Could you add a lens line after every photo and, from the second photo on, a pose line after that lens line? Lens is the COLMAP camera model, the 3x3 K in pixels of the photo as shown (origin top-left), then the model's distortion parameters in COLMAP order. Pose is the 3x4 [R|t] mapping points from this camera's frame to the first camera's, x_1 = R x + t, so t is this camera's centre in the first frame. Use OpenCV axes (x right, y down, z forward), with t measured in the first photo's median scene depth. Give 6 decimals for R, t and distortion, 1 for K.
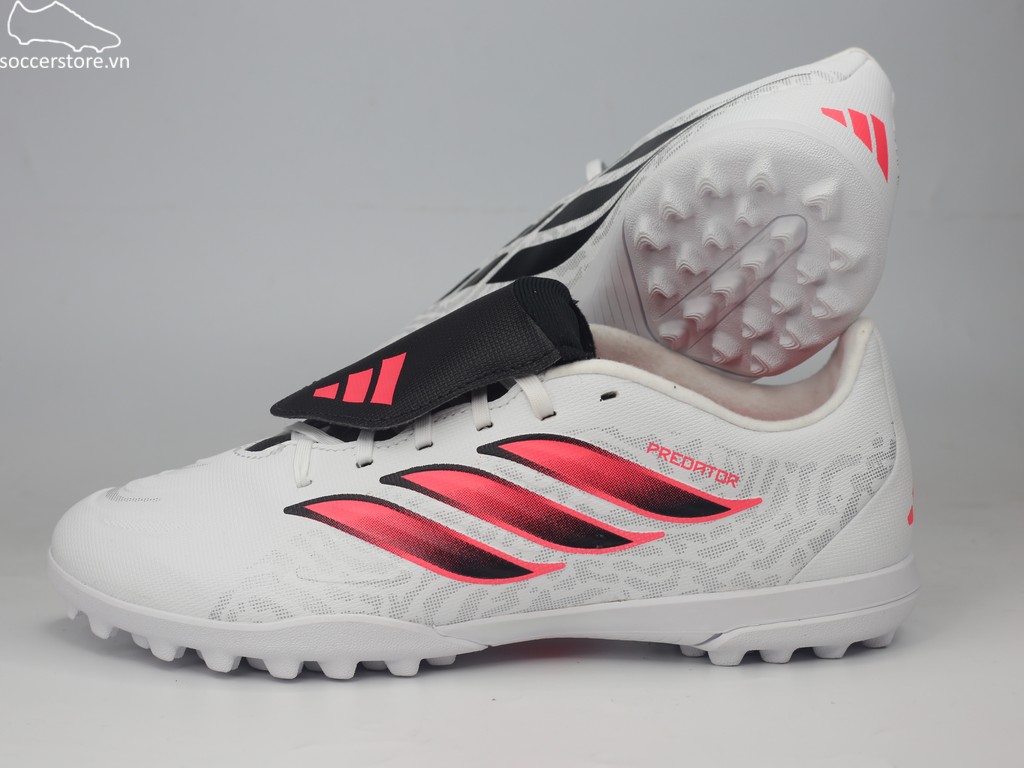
lens RADIAL K [[1816.1, 0, 512.0], [0, 1816.1, 384.0], [0, 0, 1]] dist [-0.131300, -0.137205]
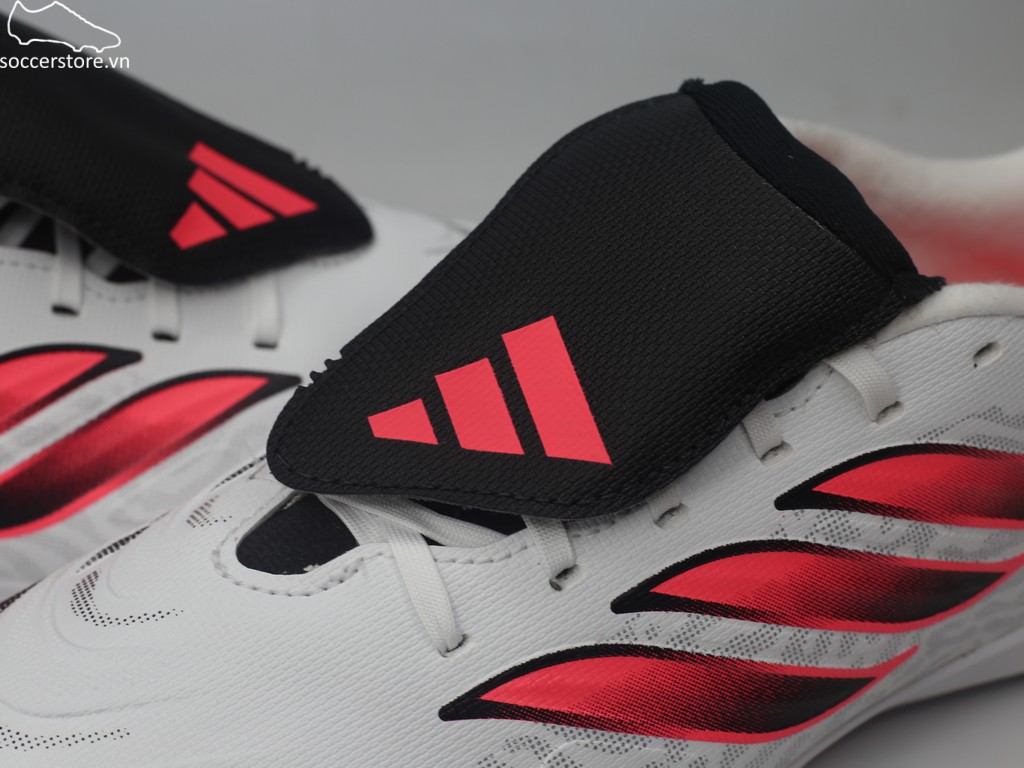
lens RADIAL K [[1900.7, 0, 512.0], [0, 1900.7, 384.0], [0, 0, 1]] dist [-0.154788, -0.025291]
pose [[0.864696, -0.262753, 0.428092, -0.309207], [0.064557, 0.903336, 0.424048, -0.230922], [-0.498131, -0.339036, 0.798073, 0.619701]]
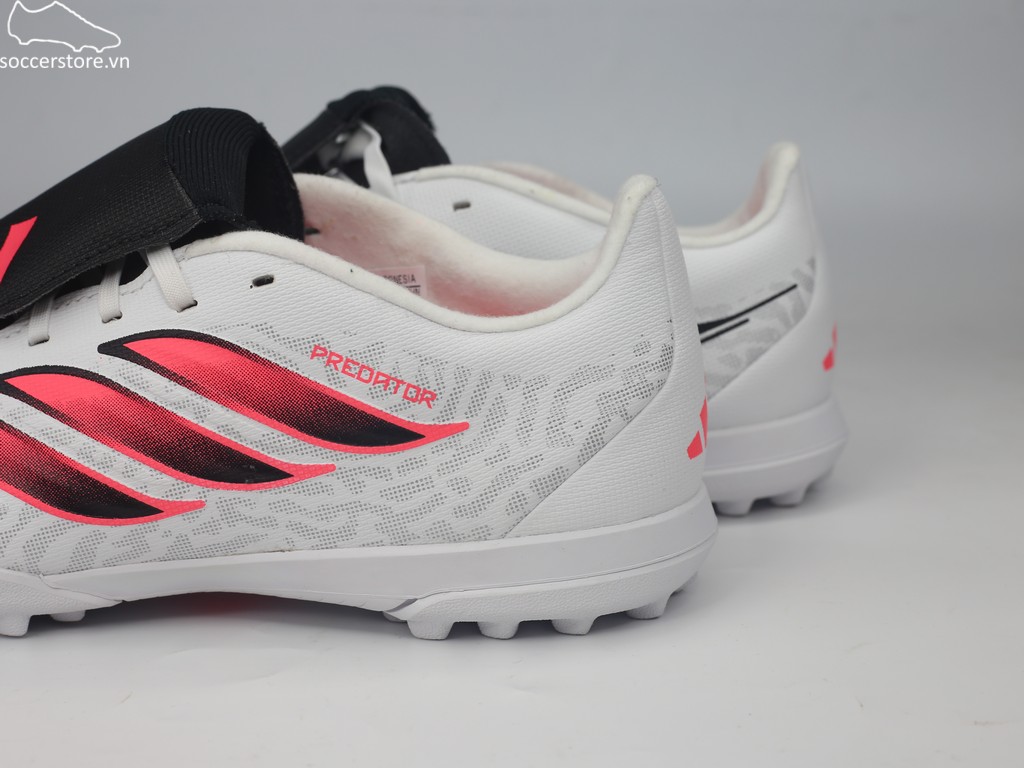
lens RADIAL K [[1816.1, 0, 512.0], [0, 1816.1, 384.0], [0, 0, 1]] dist [-0.131300, -0.137205]
pose [[0.996323, 0.026459, -0.081486, 0.216616], [-0.017356, 0.993729, 0.110464, -0.035328], [0.083897, -0.108643, 0.990534, 0.267246]]
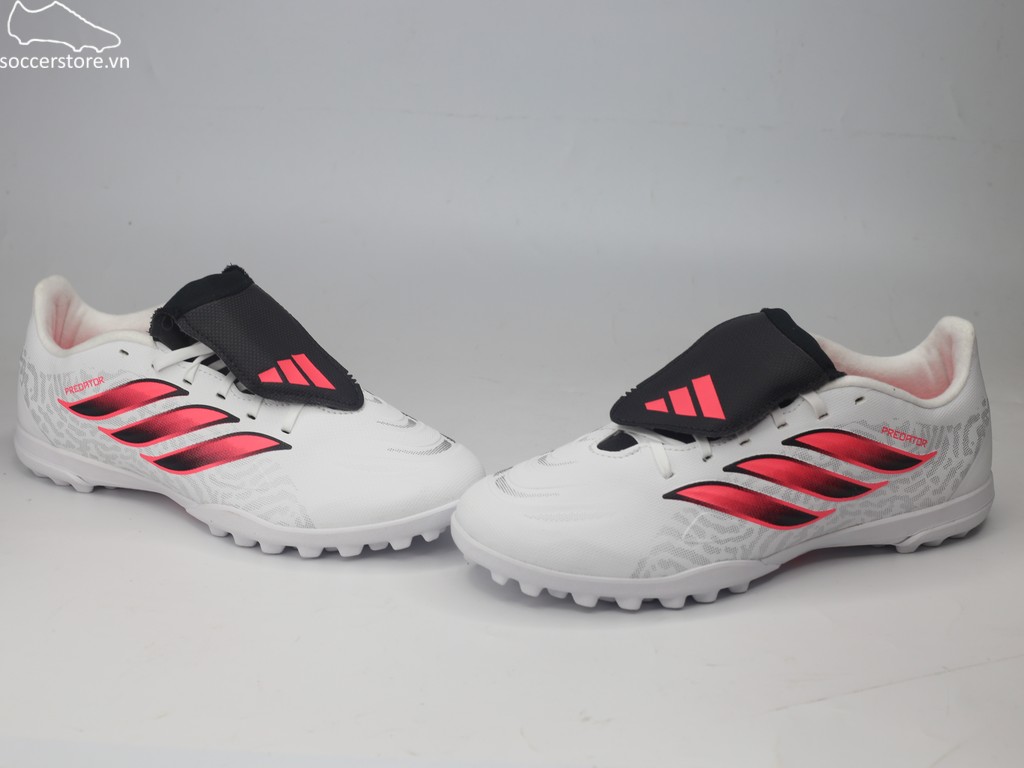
lens RADIAL K [[1816.1, 0, 512.0], [0, 1816.1, 384.0], [0, 0, 1]] dist [-0.131300, -0.137205]
pose [[0.922414, -0.108367, 0.370688, -0.787347], [0.029618, 0.976849, 0.211872, -0.341126], [-0.385066, -0.184454, 0.904268, -0.274673]]
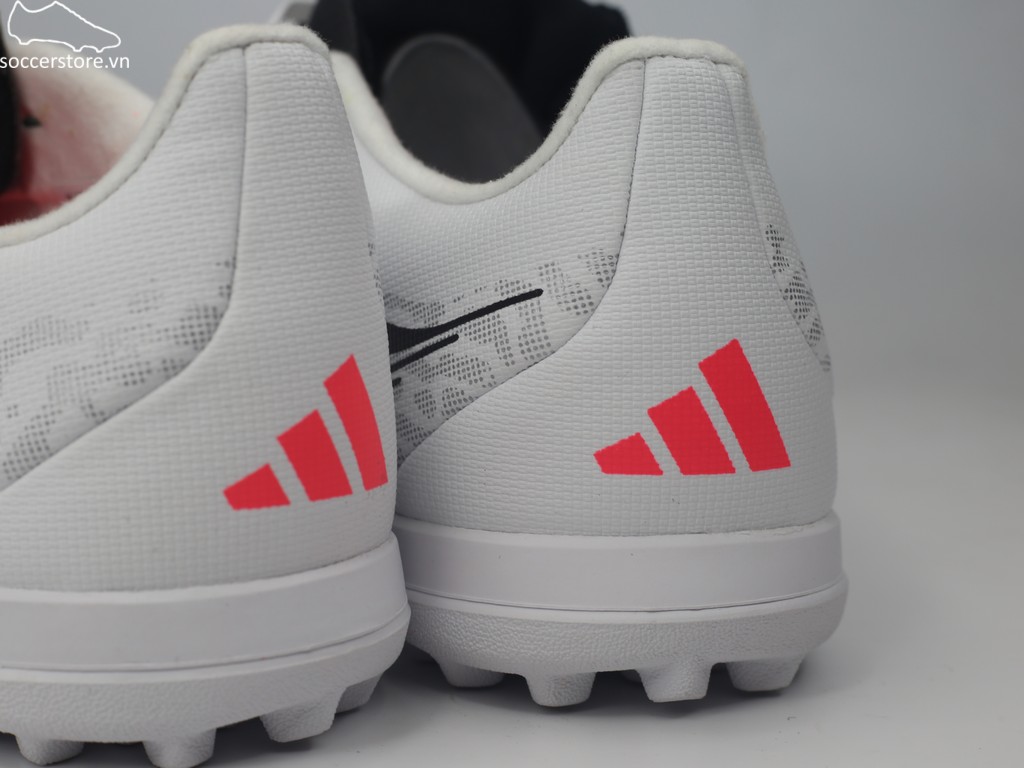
lens RADIAL K [[1816.1, 0, 512.0], [0, 1816.1, 384.0], [0, 0, 1]] dist [-0.131300, -0.137205]
pose [[0.804962, 0.141482, -0.576211, 0.539664], [-0.100915, 0.989650, 0.102021, -0.001070], [0.584681, -0.023975, 0.810909, 0.721911]]
